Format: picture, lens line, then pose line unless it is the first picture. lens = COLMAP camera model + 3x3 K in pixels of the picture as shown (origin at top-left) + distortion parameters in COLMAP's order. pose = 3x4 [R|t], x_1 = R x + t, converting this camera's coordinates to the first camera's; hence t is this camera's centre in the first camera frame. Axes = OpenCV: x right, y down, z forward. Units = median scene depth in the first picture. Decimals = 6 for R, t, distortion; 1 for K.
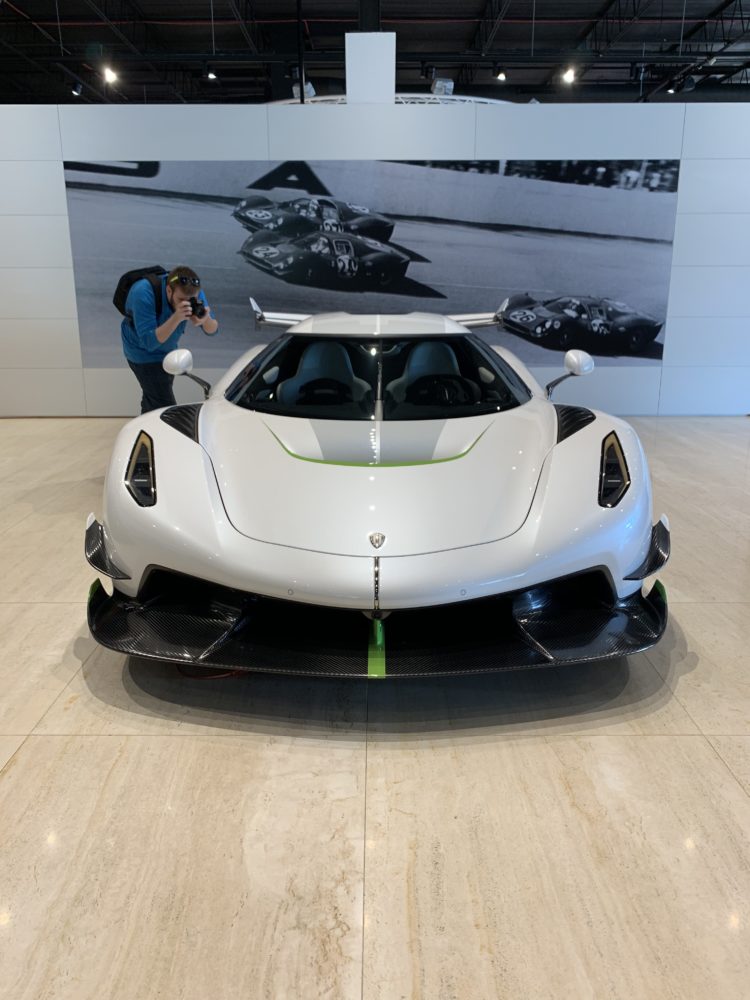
lens RADIAL K [[768.6, 0, 374.0], [0, 768.6, 497.7], [0, 0, 1]] dist [0.004640, 0.004975]
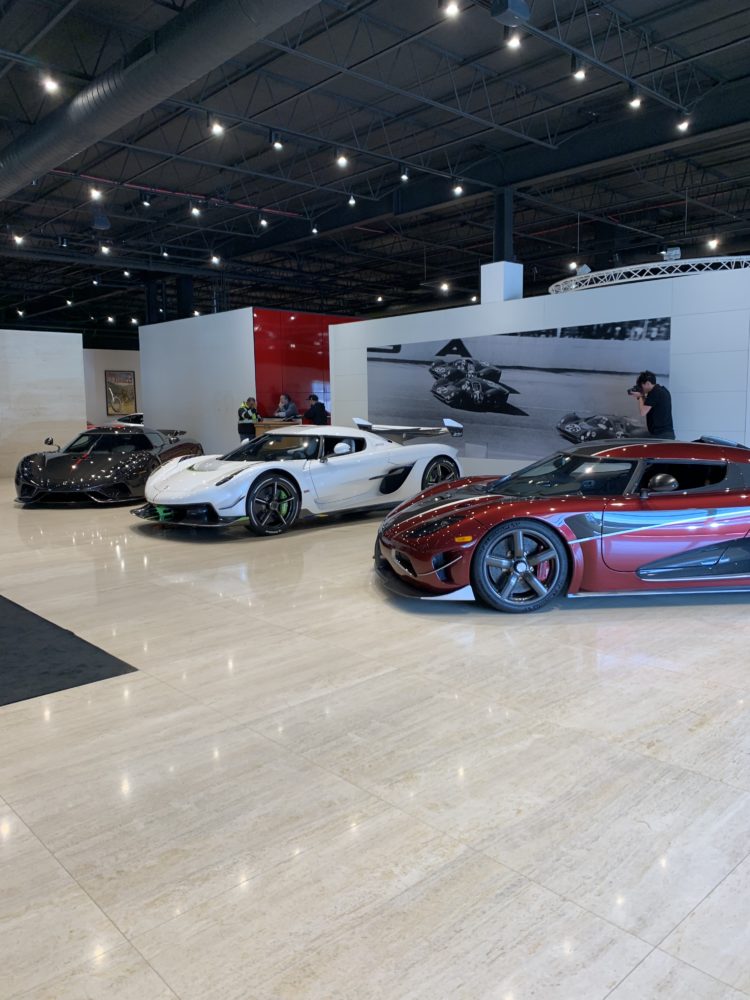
lens RADIAL K [[768.6, 0, 375.4], [0, 768.6, 500.5], [0, 0, 1]] dist [0.004640, 0.004975]
pose [[0.668076, 0.082356, -0.739521, 1.069900], [-0.143517, 0.989456, -0.019462, -0.018526], [0.730121, 0.119137, 0.672852, -0.248271]]
